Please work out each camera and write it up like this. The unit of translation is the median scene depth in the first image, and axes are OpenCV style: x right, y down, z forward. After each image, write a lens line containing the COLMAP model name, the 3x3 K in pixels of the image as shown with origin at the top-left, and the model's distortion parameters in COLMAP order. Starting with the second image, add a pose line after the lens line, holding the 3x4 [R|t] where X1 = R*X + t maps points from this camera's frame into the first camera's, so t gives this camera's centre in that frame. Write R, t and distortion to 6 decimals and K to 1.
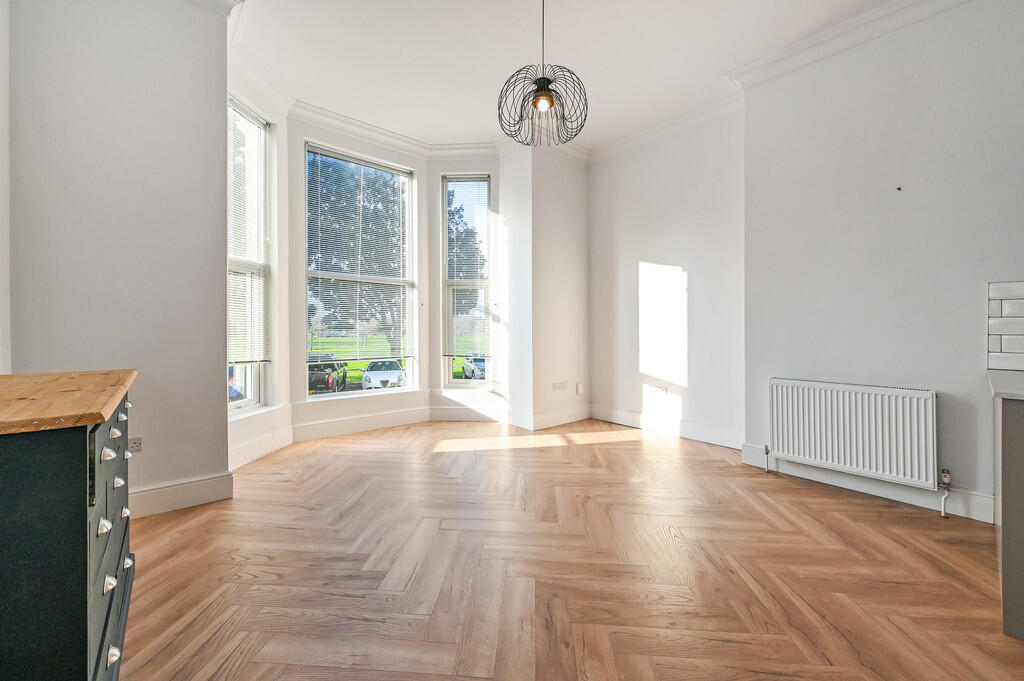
lens RADIAL K [[407.6, 0, 512.2], [0, 407.6, 325.4], [0, 0, 1]] dist [-0.002011, 0.000029]
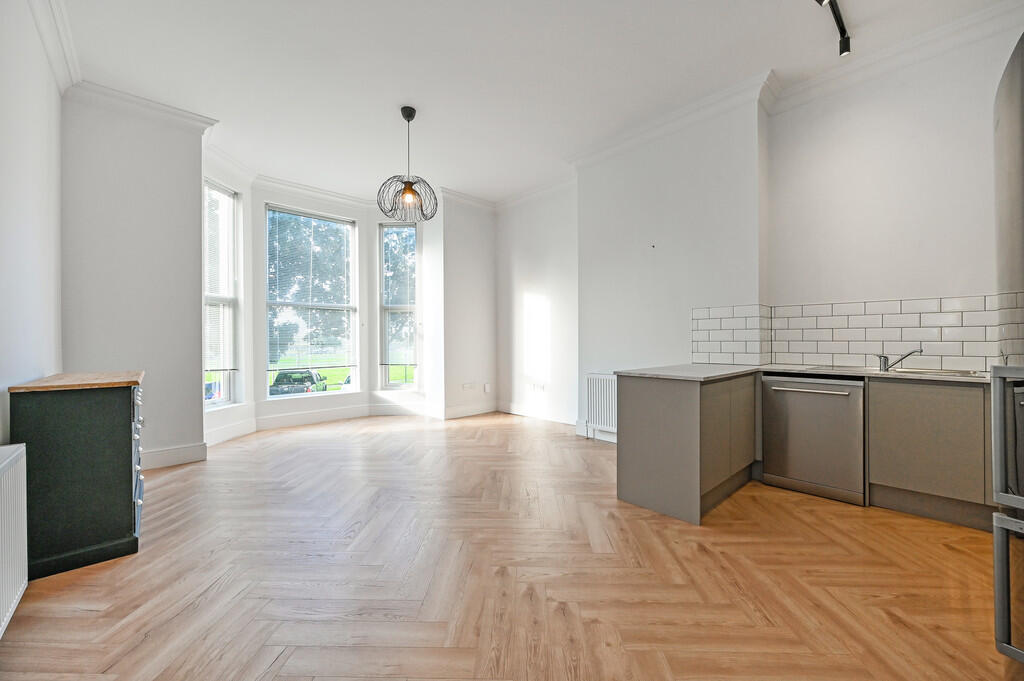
lens RADIAL K [[393.6, 0, 510.8], [0, 393.6, 332.1], [0, 0, 1]] dist [-0.009597, 0.000514]
pose [[0.999196, -0.017731, 0.035946, 0.255120], [0.018360, 0.999683, -0.017233, 0.001644], [-0.035629, 0.017879, 0.999205, -0.317913]]
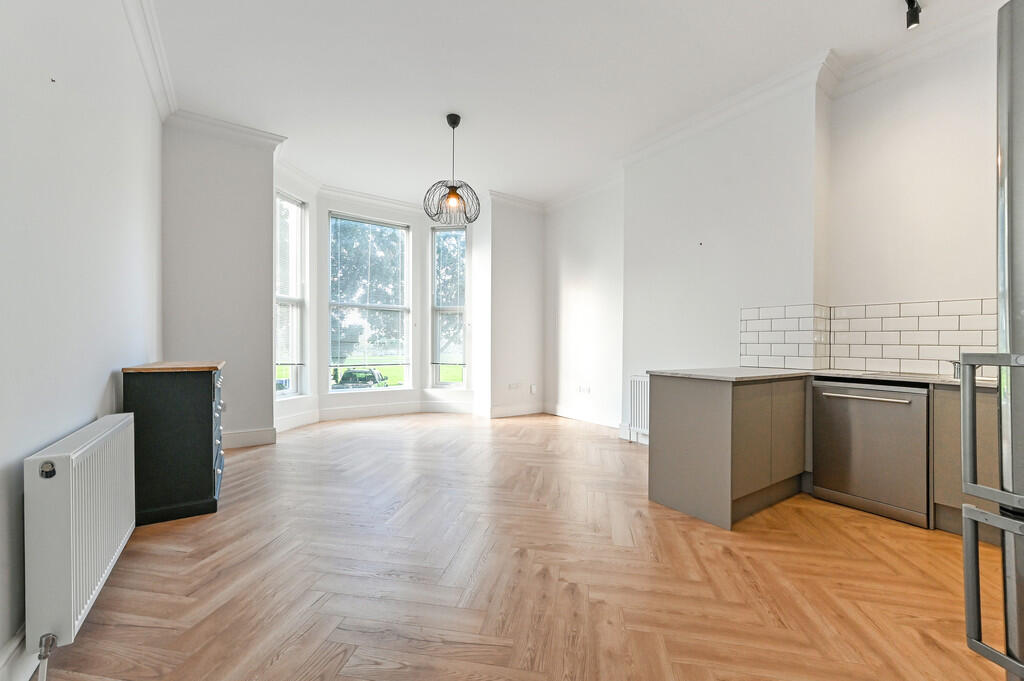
lens RADIAL K [[403.0, 0, 512.0], [0, 403.0, 340.5], [0, 0, 1]] dist [-0.000594, -0.000110]
pose [[0.994173, -0.003796, -0.107730, 0.303428], [0.002970, 0.999965, -0.007825, 0.013495], [0.107756, 0.007459, 0.994149, -0.358730]]
